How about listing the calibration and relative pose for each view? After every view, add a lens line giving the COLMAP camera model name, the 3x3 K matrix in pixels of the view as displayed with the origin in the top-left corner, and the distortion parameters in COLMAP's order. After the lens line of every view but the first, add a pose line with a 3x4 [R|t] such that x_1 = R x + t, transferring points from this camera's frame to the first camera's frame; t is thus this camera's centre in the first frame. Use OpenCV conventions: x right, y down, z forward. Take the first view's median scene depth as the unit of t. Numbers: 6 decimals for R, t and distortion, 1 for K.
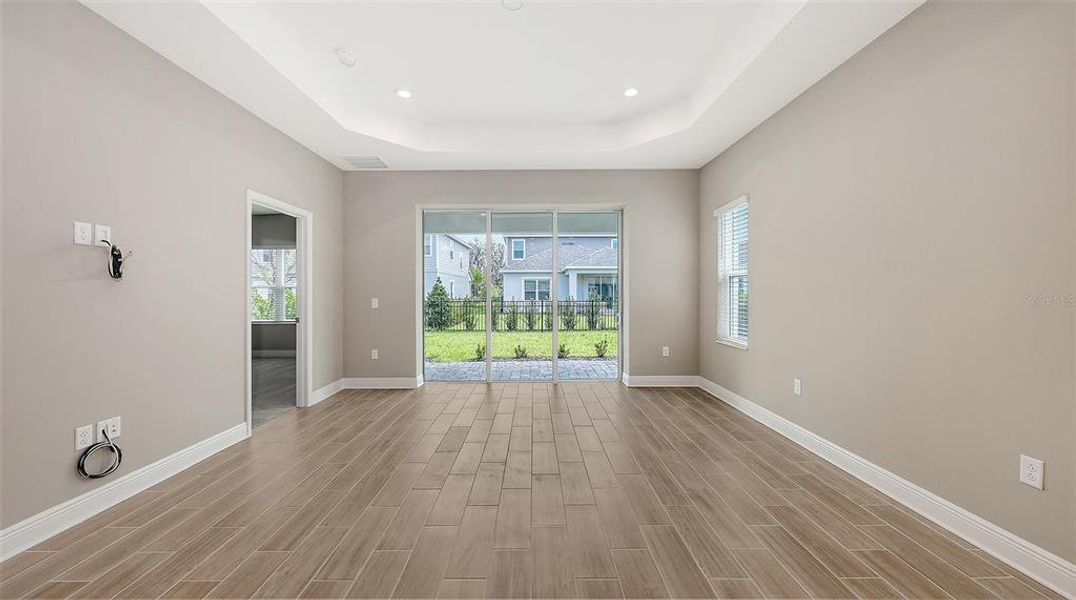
lens RADIAL K [[376.5, 0, 534.2], [0, 376.5, 299.4], [0, 0, 1]] dist [0.000657, 0.000003]
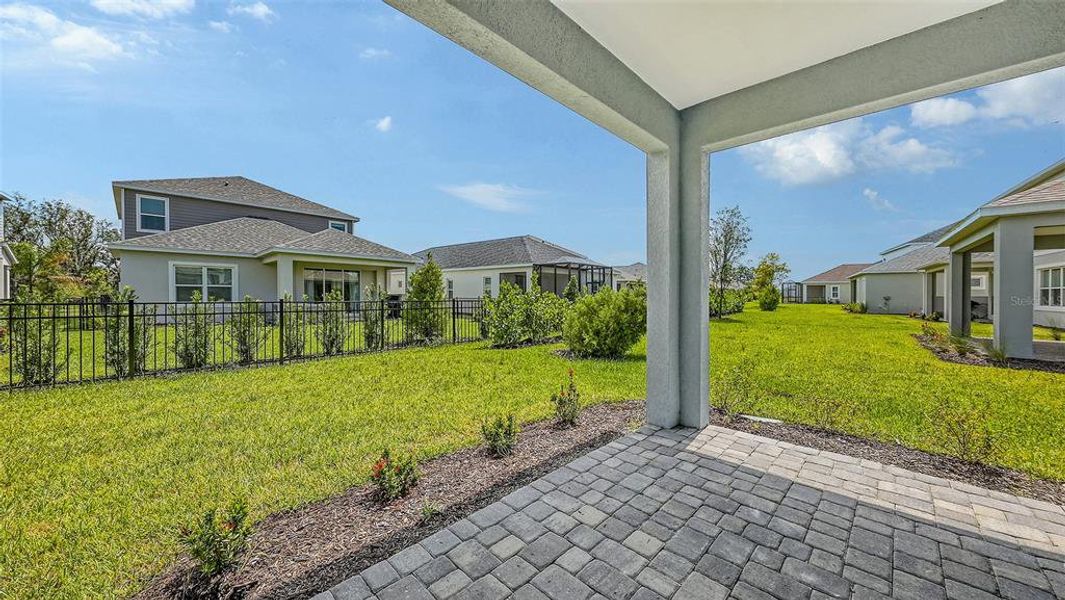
lens RADIAL K [[383.3, 0, 532.5], [0, 383.3, 300.0], [0, 0, 1]] dist [-0.000232, 0.000000]
pose [[0.708676, 0.005027, 0.705516, -0.092708], [-0.000213, 0.999976, -0.006910, 0.004857], [-0.705534, 0.004747, 0.708661, 0.380500]]
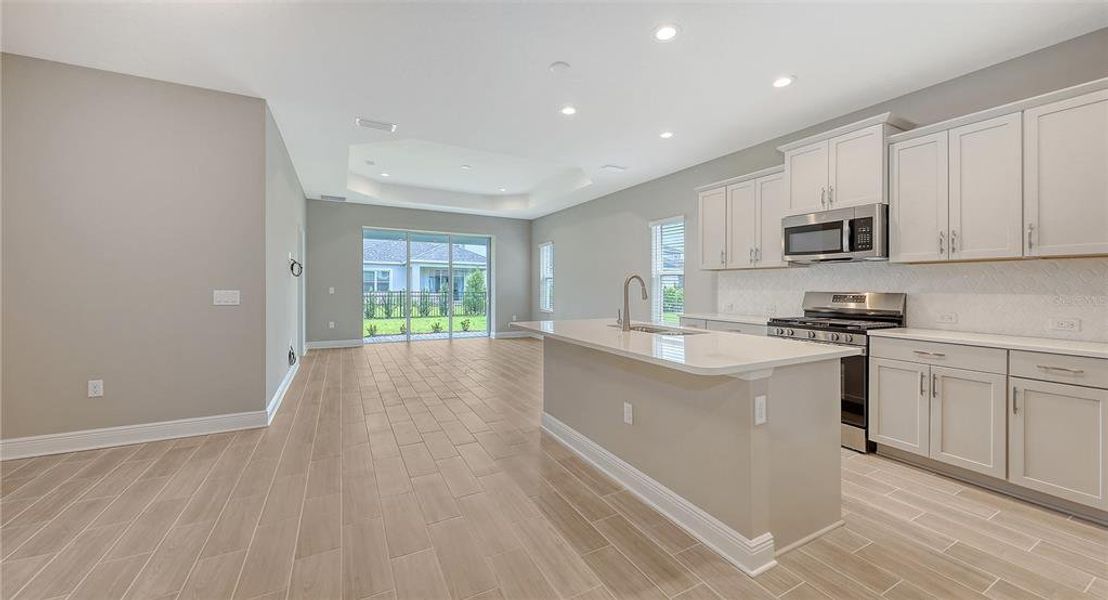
lens RADIAL K [[398.2, 0, 548.8], [0, 398.2, 287.2], [0, 0, 1]] dist [-0.000359, -0.000059]
pose [[0.887124, 0.012806, 0.461353, -0.128299], [-0.007118, 0.999876, -0.014067, 0.004033], [-0.461476, 0.009195, 0.887105, -0.256797]]
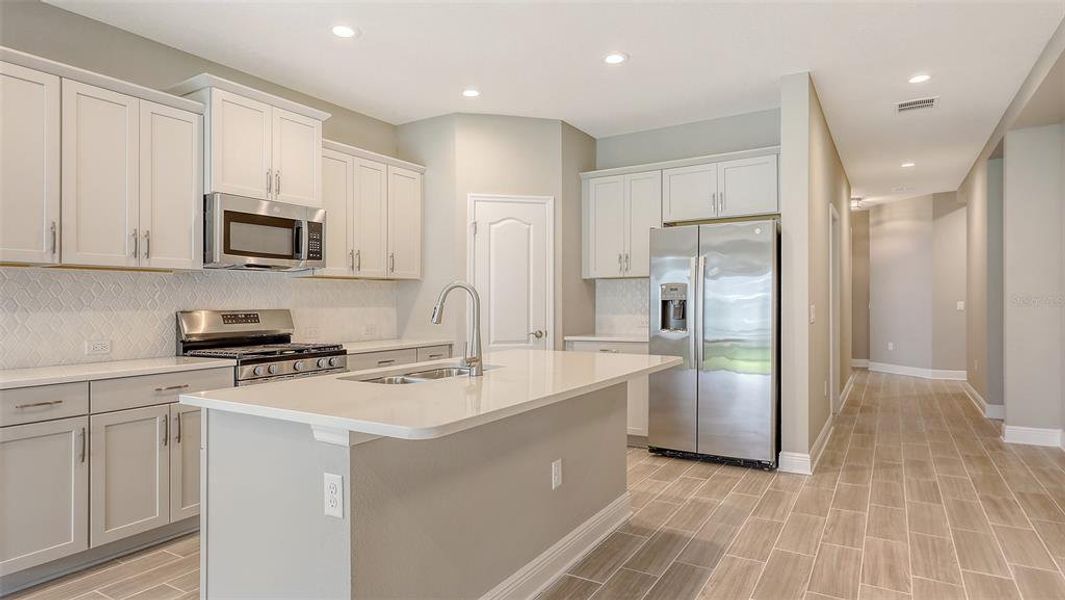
lens RADIAL K [[584.0, 0, 548.1], [0, 584.0, 302.3], [0, 0, 1]] dist [0.001033, 0.000070]
pose [[-0.860460, 0.013581, 0.509337, -0.111602], [0.021457, 0.999724, 0.009592, -0.000403], [-0.509066, 0.019182, -0.860514, 0.026277]]
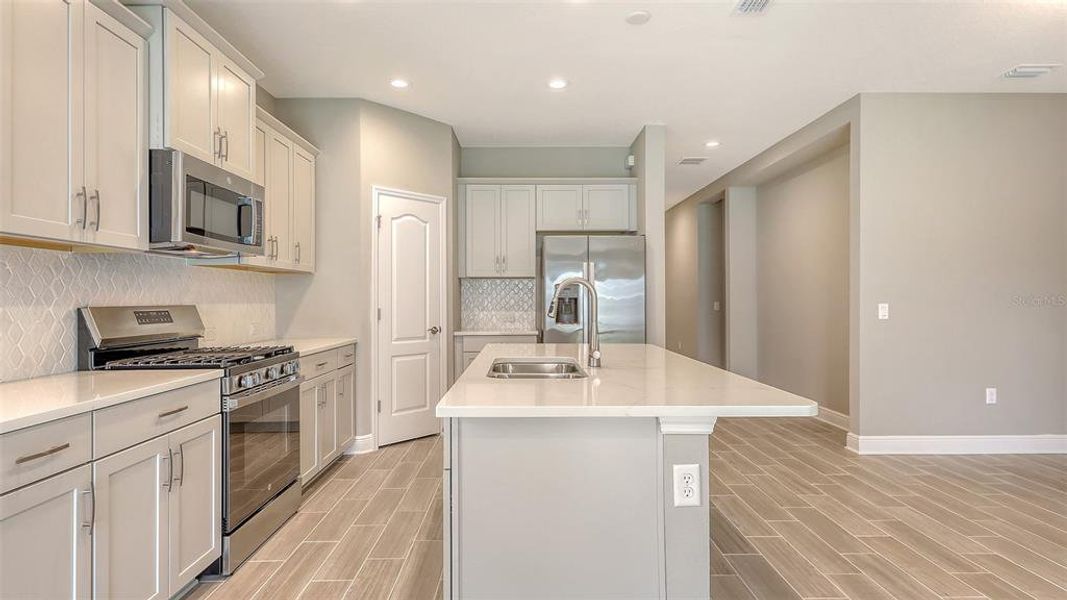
lens RADIAL K [[528.9, 0, 533.5], [0, 528.9, 300.0], [0, 0, 1]] dist [0.002507, 0.000094]
pose [[-0.999700, 0.007953, -0.023151, 0.014200], [0.007605, 0.999857, 0.015094, -0.001076], [0.023268, 0.014914, -0.999618, 0.053999]]
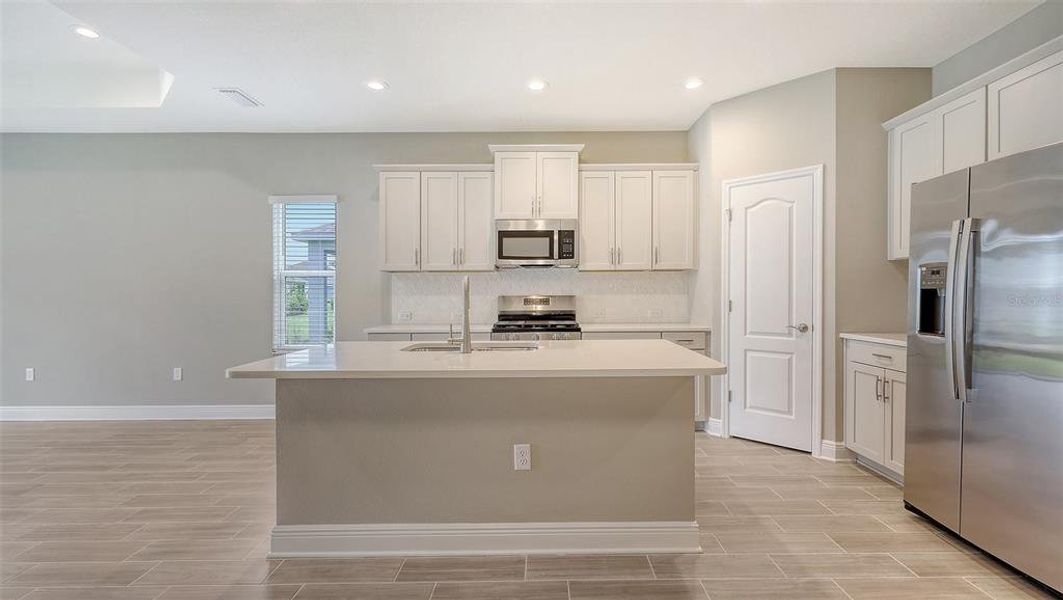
lens RADIAL K [[481.1, 0, 551.2], [0, 481.1, 296.6], [0, 0, 1]] dist [0.001314, 0.000201]
pose [[-0.004175, -0.003980, 0.999983, -0.175224], [0.020752, 0.999776, 0.004066, 0.002021], [-0.999776, 0.020769, -0.004091, -0.136465]]
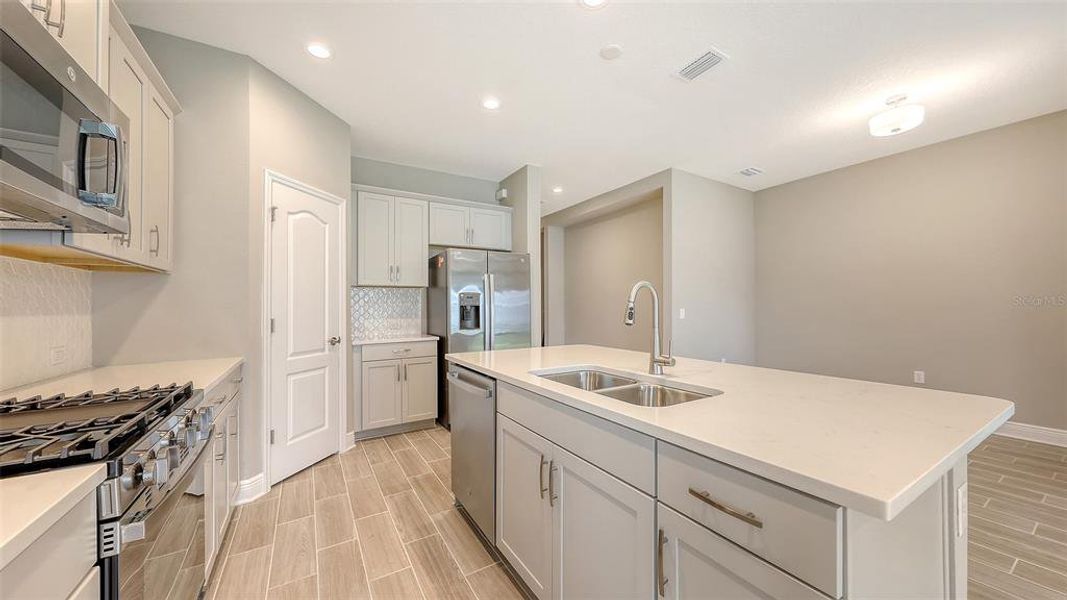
lens RADIAL K [[366.9, 0, 539.6], [0, 366.9, 305.3], [0, 0, 1]] dist [-0.000917, -0.000078]
pose [[-0.844655, 0.012028, -0.535176, 0.078971], [0.008036, 0.999920, 0.009791, 0.000494], [0.535251, 0.003970, -0.844684, -0.032434]]
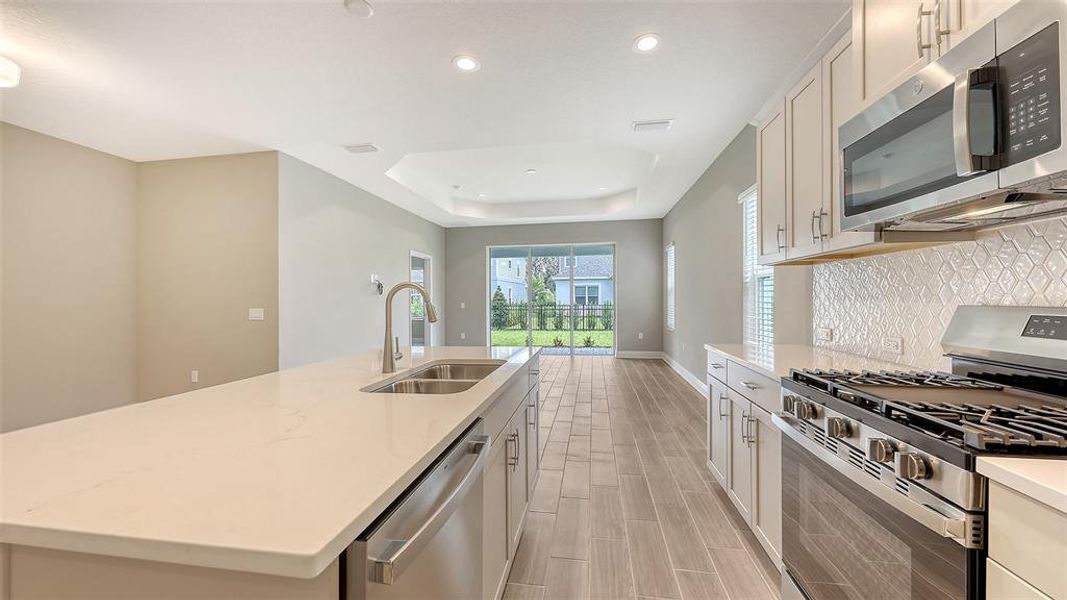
lens RADIAL K [[384.1, 0, 533.5], [0, 384.1, 300.0], [0, 0, 1]] dist [-0.000232, 0.000000]
pose [[0.987736, -0.005169, -0.156047, 0.051577], [0.003401, 0.999927, -0.011593, 0.001771], [0.156096, 0.010921, 0.987682, -0.213283]]
